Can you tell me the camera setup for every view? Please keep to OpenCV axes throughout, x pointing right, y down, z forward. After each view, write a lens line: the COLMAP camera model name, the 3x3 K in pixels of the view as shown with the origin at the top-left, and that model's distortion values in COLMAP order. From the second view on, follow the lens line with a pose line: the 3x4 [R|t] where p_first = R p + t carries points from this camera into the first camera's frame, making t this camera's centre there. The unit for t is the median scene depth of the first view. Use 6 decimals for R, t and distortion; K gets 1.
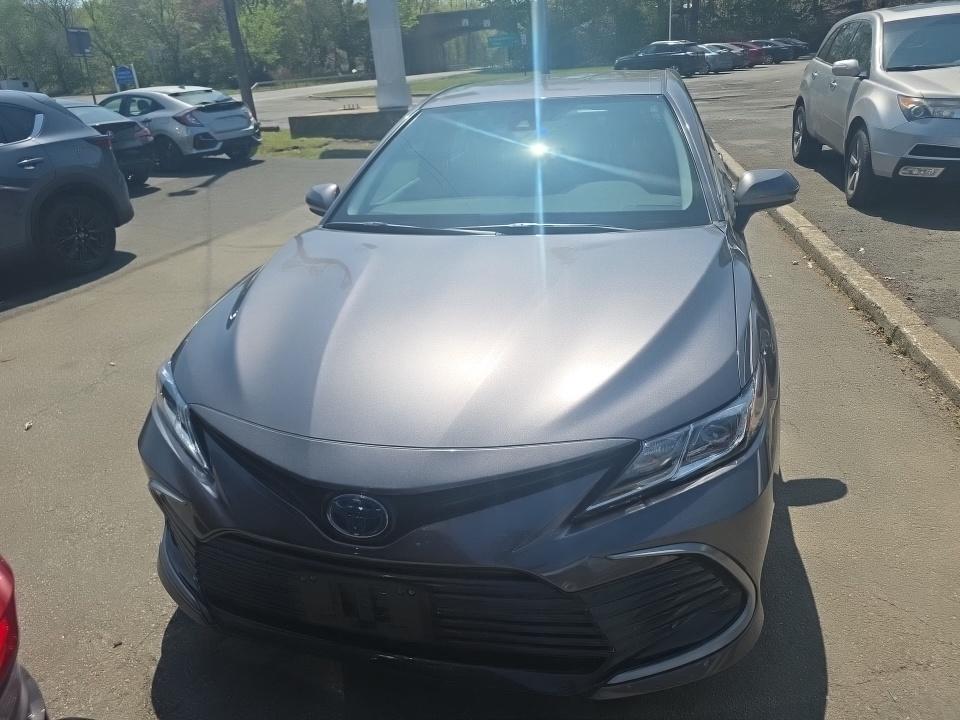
lens RADIAL K [[666.6, 0, 480.0], [0, 666.6, 360.0], [0, 0, 1]] dist [0.050709, -0.054529]
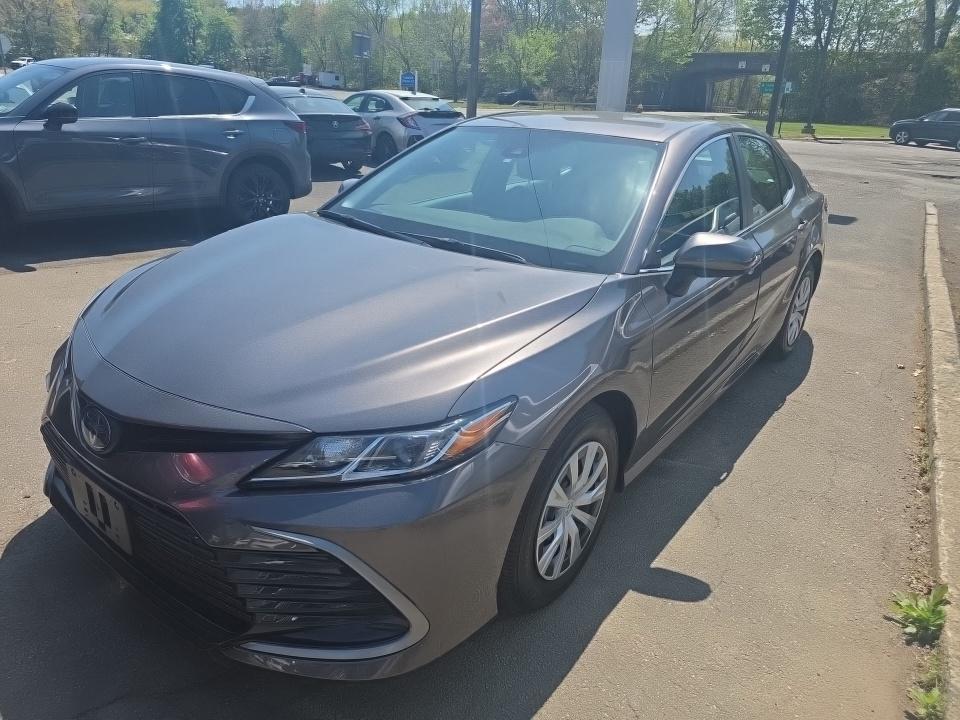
lens RADIAL K [[666.6, 0, 480.0], [0, 666.6, 360.0], [0, 0, 1]] dist [0.050709, -0.054529]
pose [[0.917127, 0.243291, -0.315732, 0.122484], [-0.254803, 0.966980, 0.004975, -0.009945], [0.306517, 0.075887, 0.948835, 0.010222]]
